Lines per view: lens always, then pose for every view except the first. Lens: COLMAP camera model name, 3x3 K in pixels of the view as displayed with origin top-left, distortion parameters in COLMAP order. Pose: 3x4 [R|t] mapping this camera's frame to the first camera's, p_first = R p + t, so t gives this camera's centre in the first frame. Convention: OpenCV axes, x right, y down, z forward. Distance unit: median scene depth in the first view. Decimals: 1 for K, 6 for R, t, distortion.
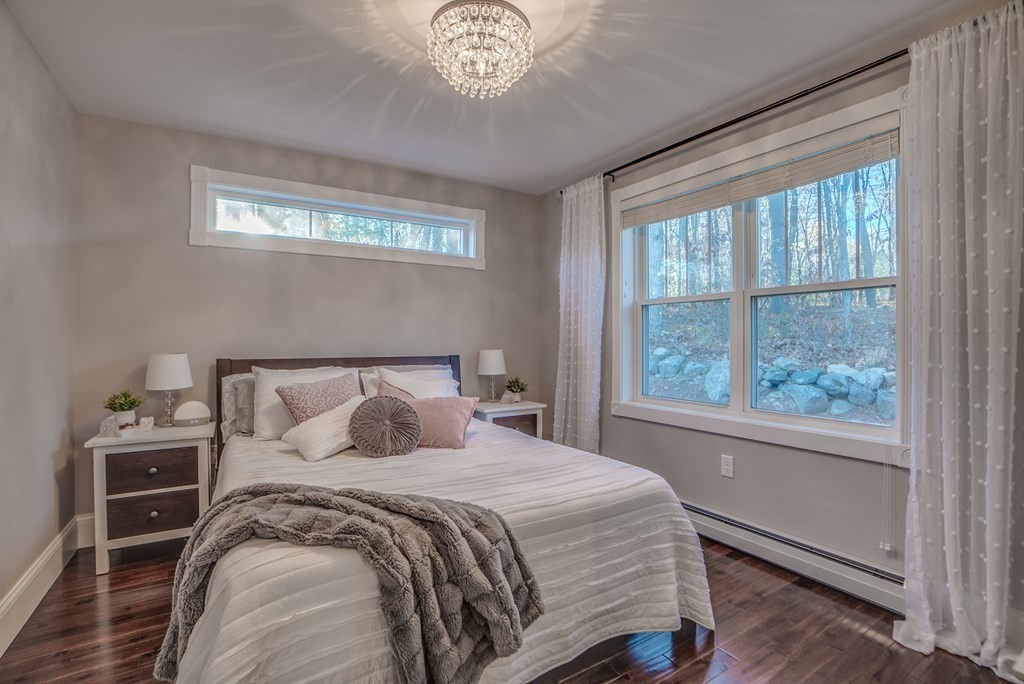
lens RADIAL K [[479.5, 0, 512.0], [0, 479.5, 342.0], [0, 0, 1]] dist [-0.070680, 0.031926]
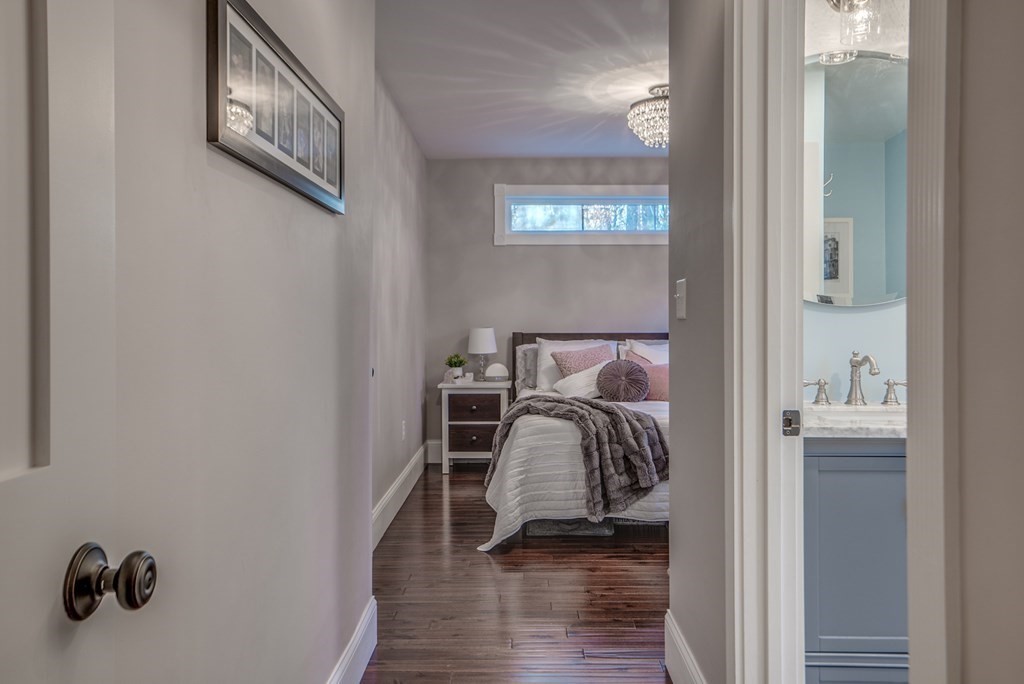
lens RADIAL K [[655.4, 0, 512.0], [0, 655.4, 342.0], [0, 0, 1]] dist [-0.003109, 0.002103]
pose [[0.846661, 0.015740, -0.531900, 0.428096], [0.001615, 0.999482, 0.032147, 0.005174], [0.532130, -0.028076, 0.846197, -0.688720]]
